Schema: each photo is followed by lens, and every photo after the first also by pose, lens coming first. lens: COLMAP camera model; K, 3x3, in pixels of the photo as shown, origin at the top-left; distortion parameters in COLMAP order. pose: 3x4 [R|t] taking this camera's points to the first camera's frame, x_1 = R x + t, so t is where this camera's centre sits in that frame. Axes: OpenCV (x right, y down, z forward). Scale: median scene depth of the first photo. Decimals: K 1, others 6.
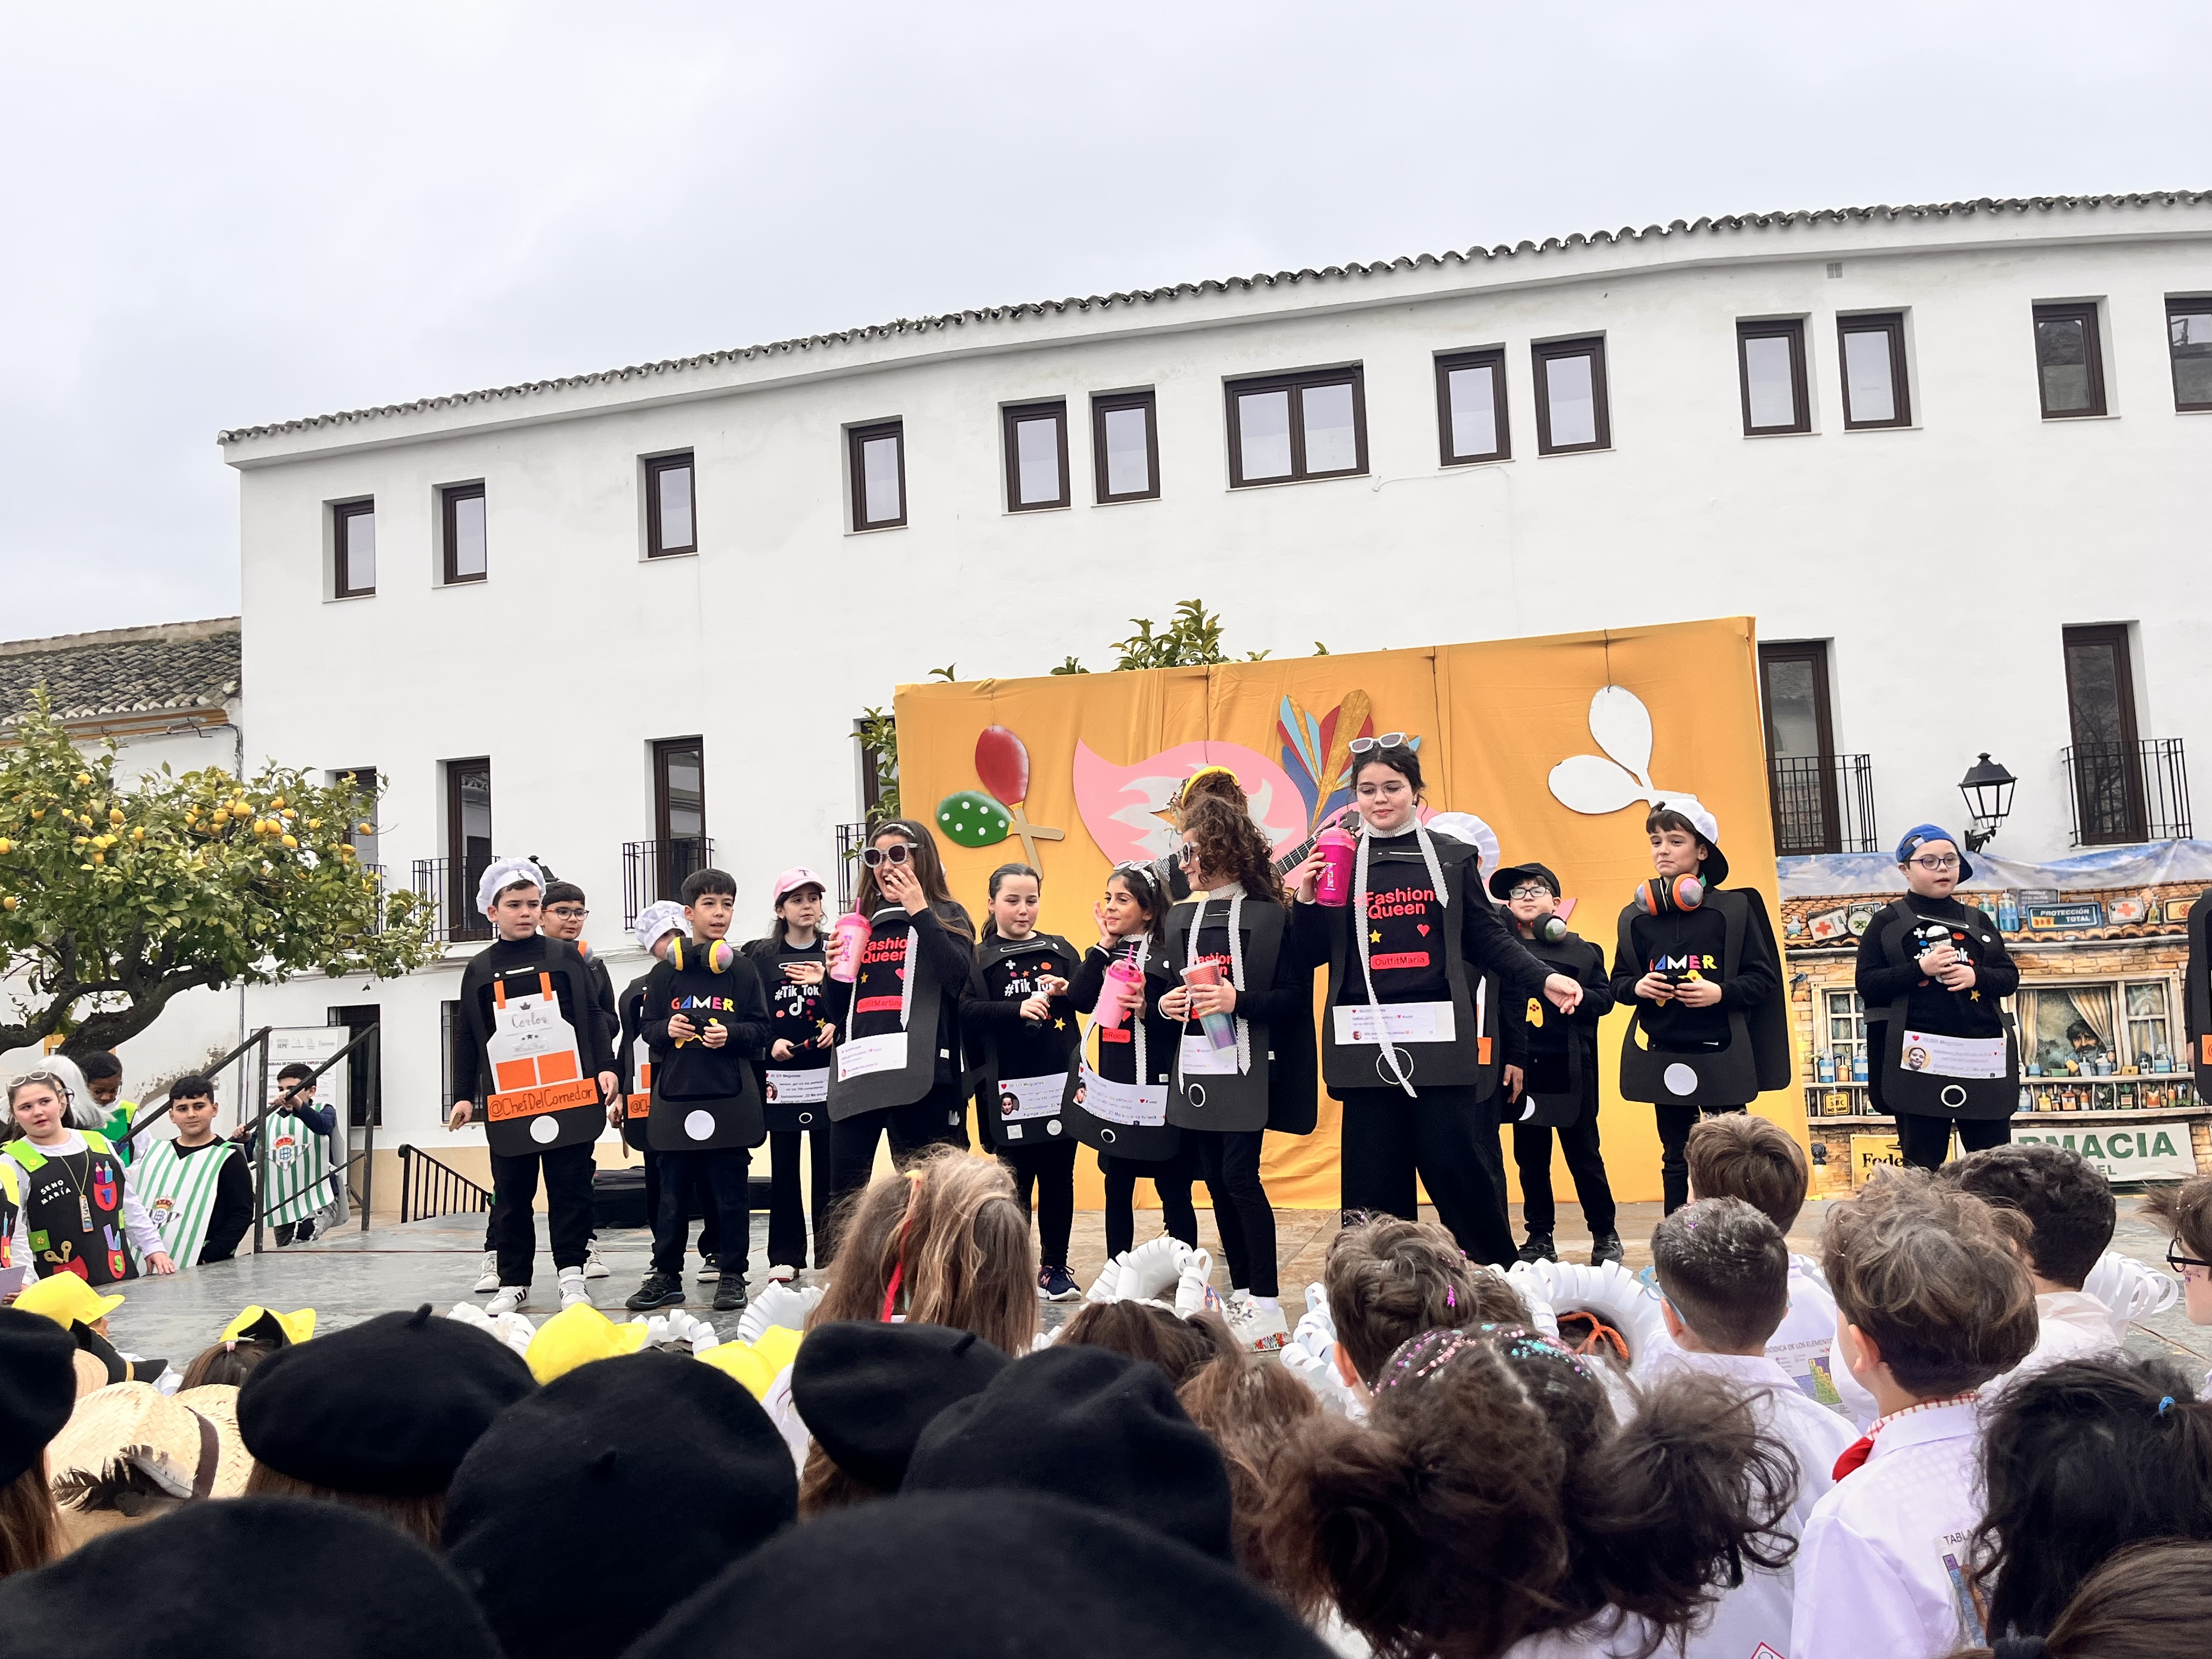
lens RADIAL K [[1784.5, 0, 1093.1], [0, 1784.5, 848.2], [0, 0, 1]] dist [0.055399, -0.050224]
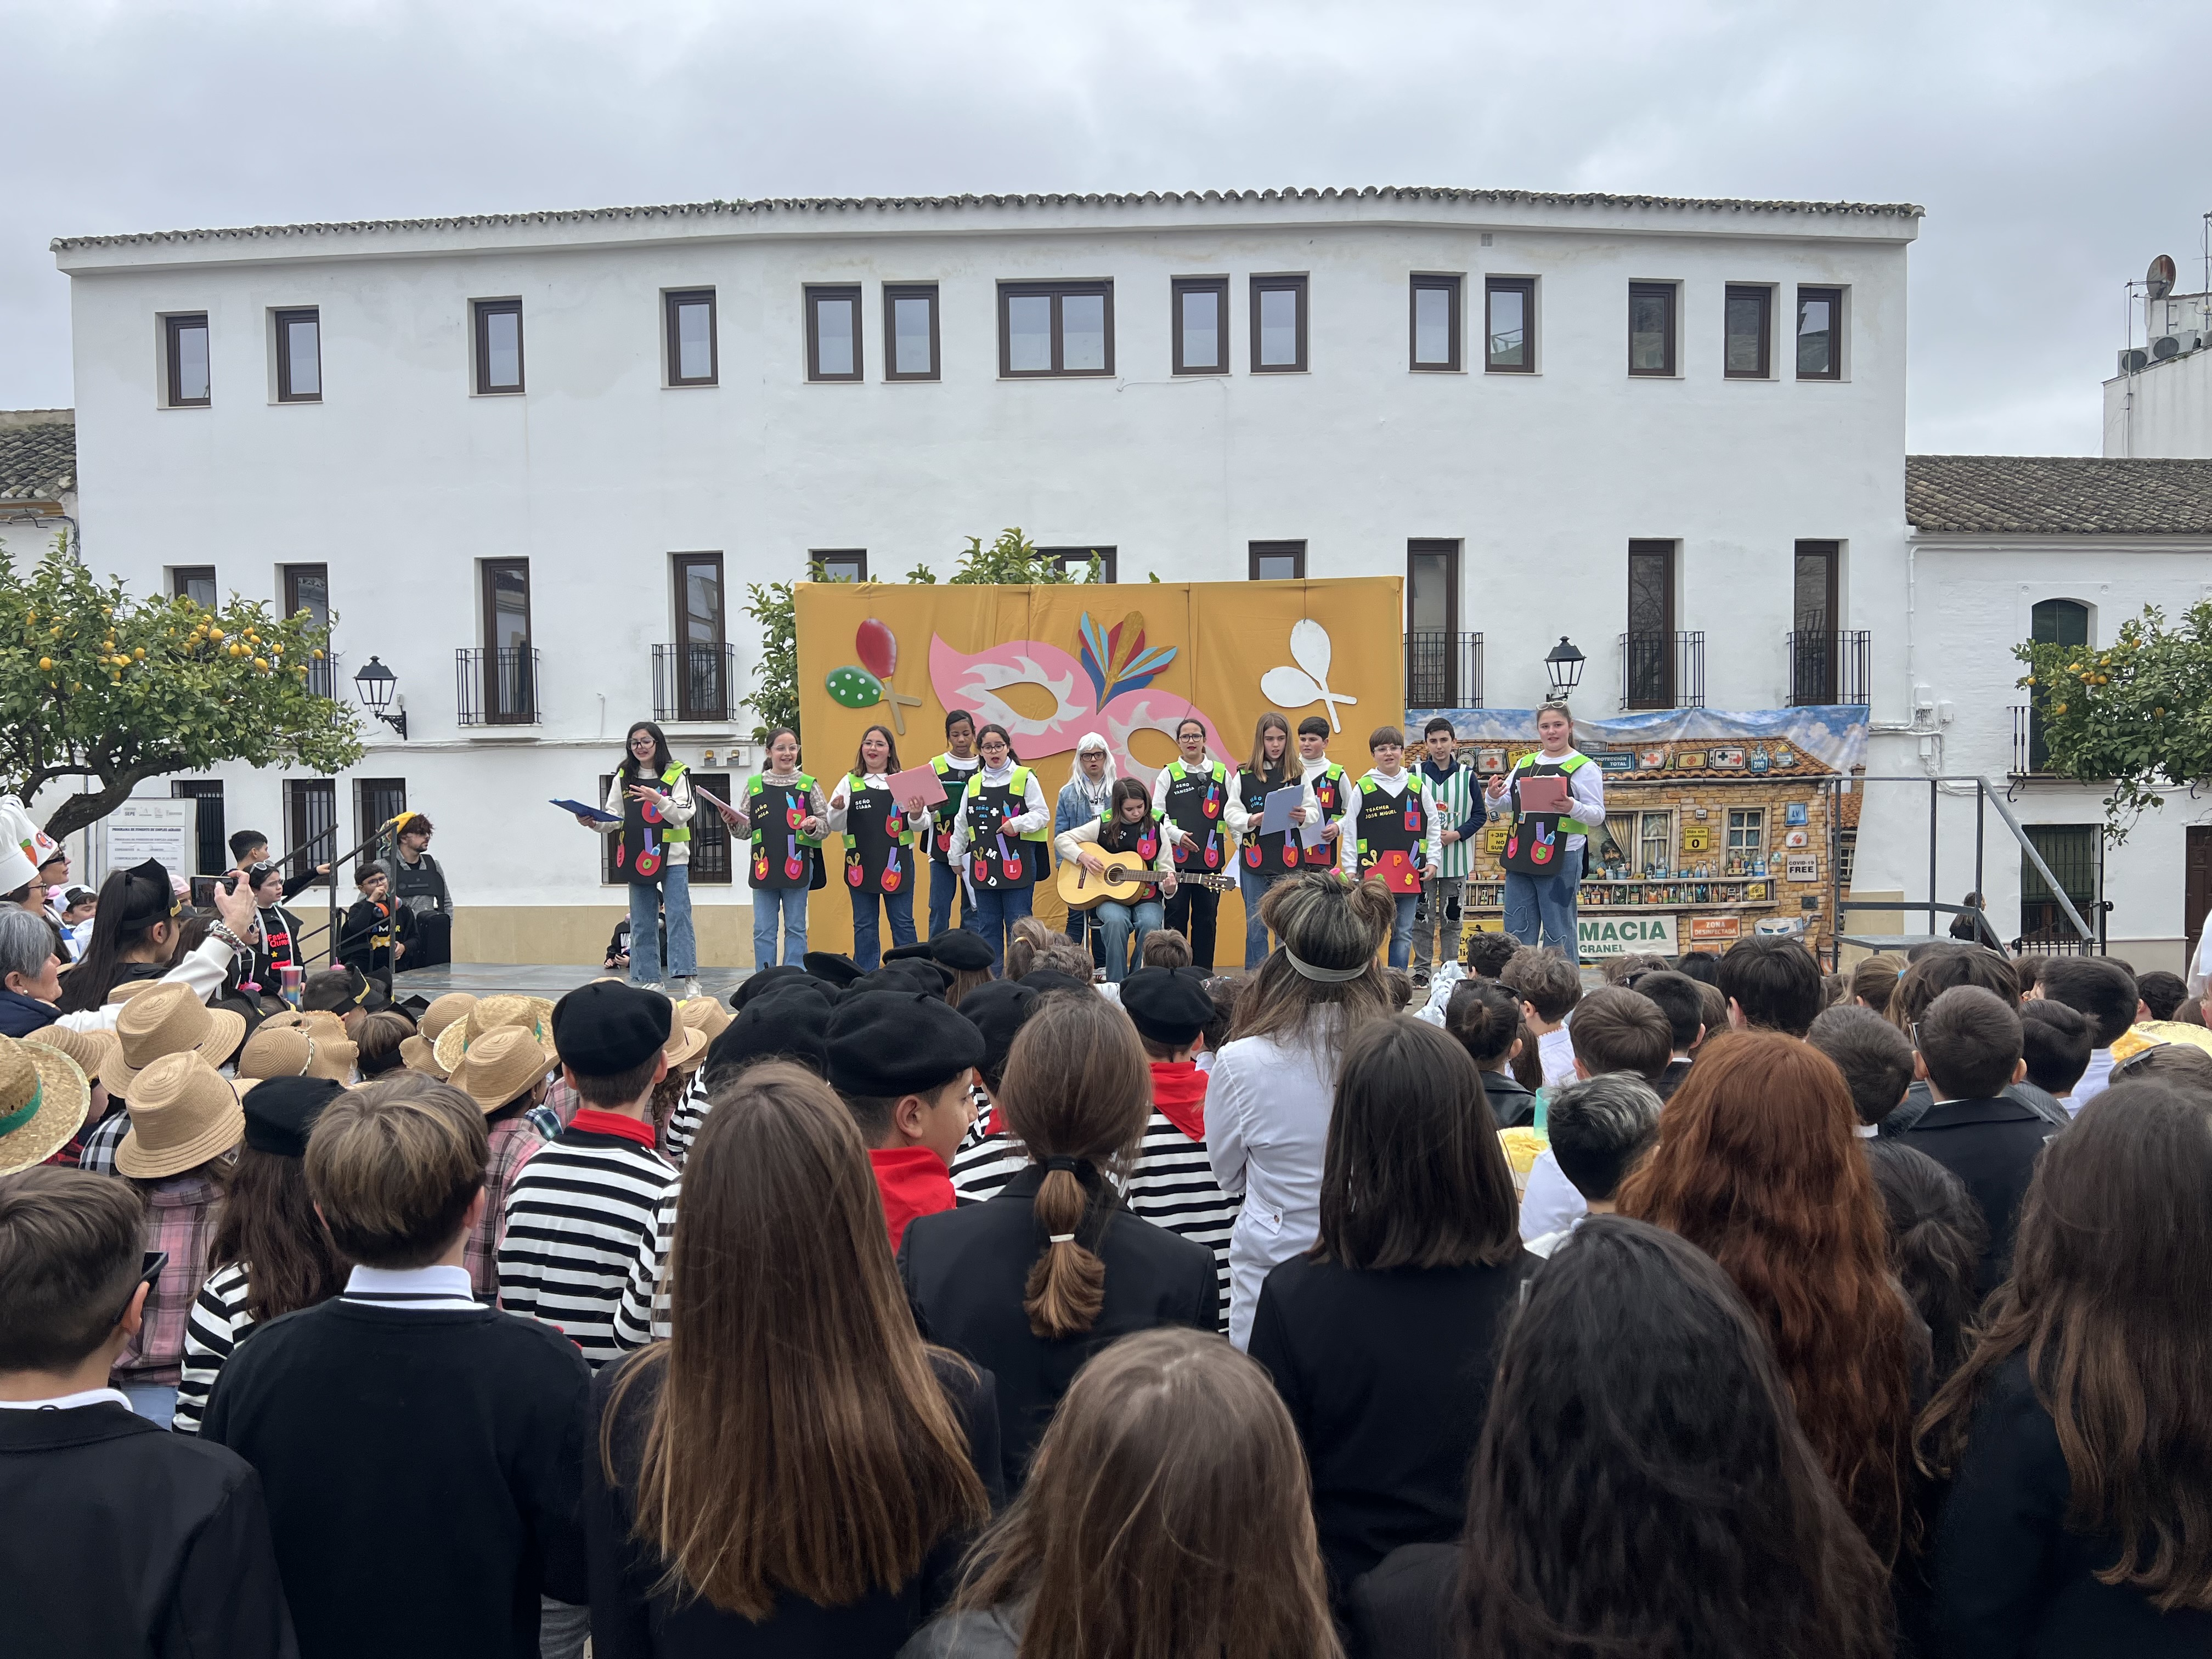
lens RADIAL K [[1629.9, 0, 1089.4], [0, 1629.9, 847.2], [0, 0, 1]] dist [0.050236, -0.056303]
pose [[0.984679, 0.028170, 0.172085, -0.045117], [-0.048973, 0.991821, 0.117866, -0.022752], [-0.167357, -0.124488, 0.978005, -0.121778]]
